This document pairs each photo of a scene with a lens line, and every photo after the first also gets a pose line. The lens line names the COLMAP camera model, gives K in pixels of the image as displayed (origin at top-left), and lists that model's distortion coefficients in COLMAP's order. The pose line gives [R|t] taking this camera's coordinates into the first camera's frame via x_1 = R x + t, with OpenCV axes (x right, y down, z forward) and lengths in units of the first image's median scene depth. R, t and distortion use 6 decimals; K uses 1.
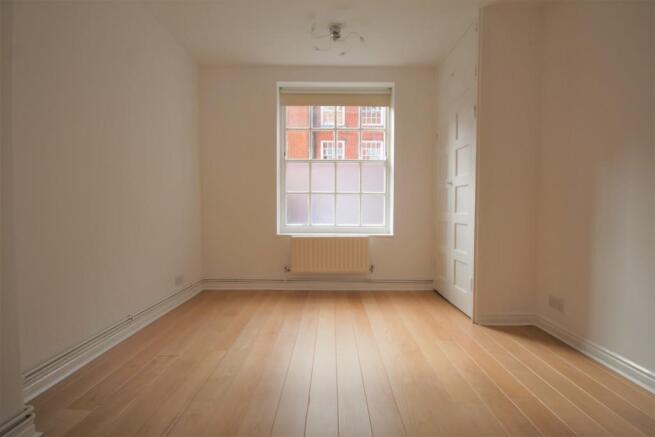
lens RADIAL K [[303.7, 0, 331.6], [0, 303.7, 219.4], [0, 0, 1]] dist [0.004296, -0.001551]
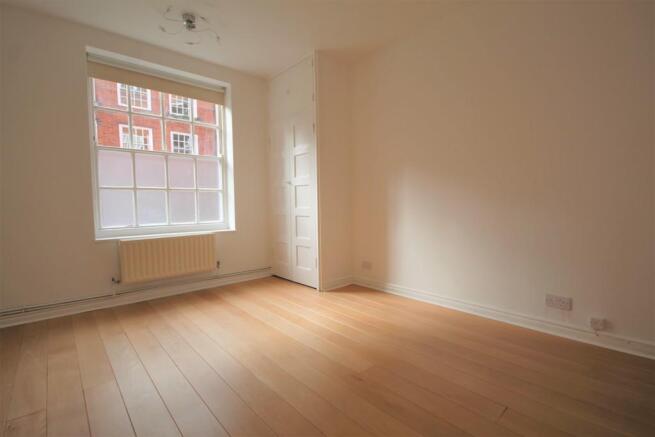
lens RADIAL K [[303.7, 0, 331.2], [0, 303.7, 218.5], [0, 0, 1]] dist [0.004296, -0.001551]
pose [[0.740787, -0.047169, 0.670082, -0.262924], [0.040292, 0.998856, 0.025768, -0.002253], [-0.670530, 0.007910, 0.741840, -0.002147]]
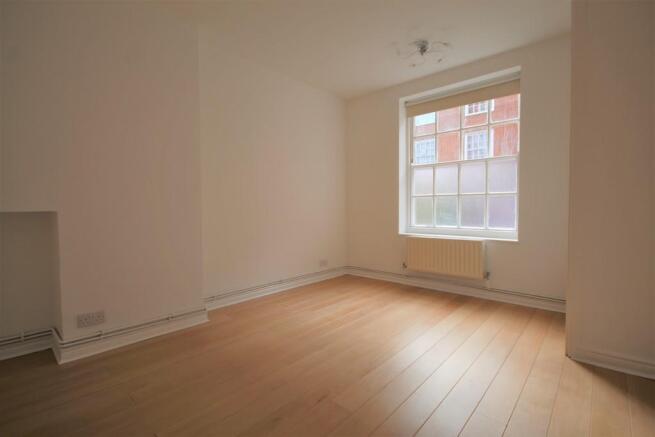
lens RADIAL K [[303.7, 0, 332.6], [0, 303.7, 214.5], [0, 0, 1]] dist [0.004296, -0.001551]
pose [[0.747362, 0.005453, -0.664394, 0.396245], [-0.019775, 0.999706, -0.014040, -0.000416], [0.664122, 0.023631, 0.747250, -0.001648]]
